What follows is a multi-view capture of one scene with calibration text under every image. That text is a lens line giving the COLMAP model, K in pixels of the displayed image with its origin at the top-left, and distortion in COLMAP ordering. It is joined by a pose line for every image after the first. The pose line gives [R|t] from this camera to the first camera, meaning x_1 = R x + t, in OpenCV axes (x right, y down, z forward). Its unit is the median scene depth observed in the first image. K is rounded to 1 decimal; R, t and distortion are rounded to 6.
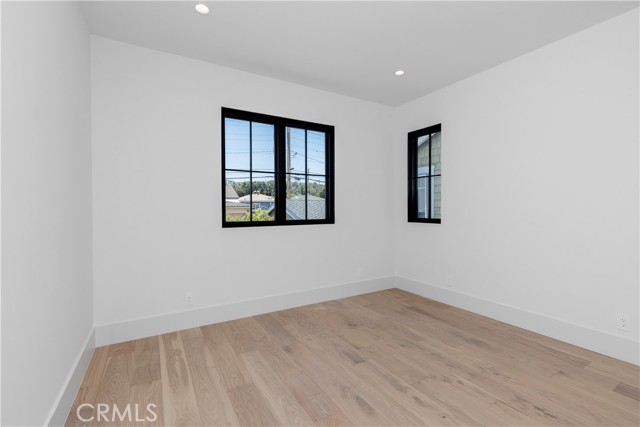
lens RADIAL K [[286.4, 0, 320.0], [0, 286.4, 213.5], [0, 0, 1]] dist [0.000327, -0.000034]
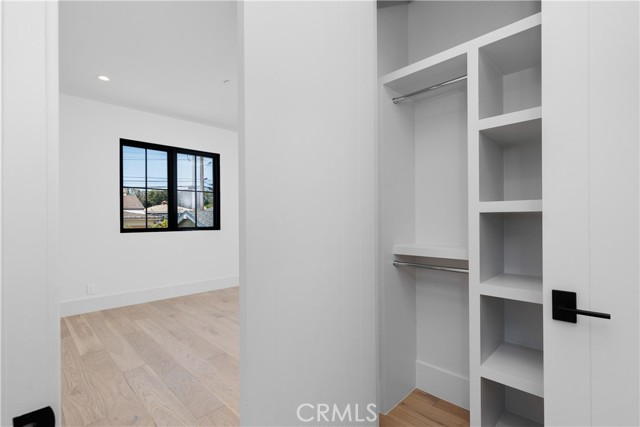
lens RADIAL K [[299.6, 0, 319.4], [0, 299.6, 222.3], [0, 0, 1]] dist [-0.001935, -0.000328]
pose [[0.968891, -0.004435, 0.247450, 0.183966], [0.007281, 0.999917, -0.010590, 0.023572], [-0.247382, 0.012062, 0.968843, -0.500203]]
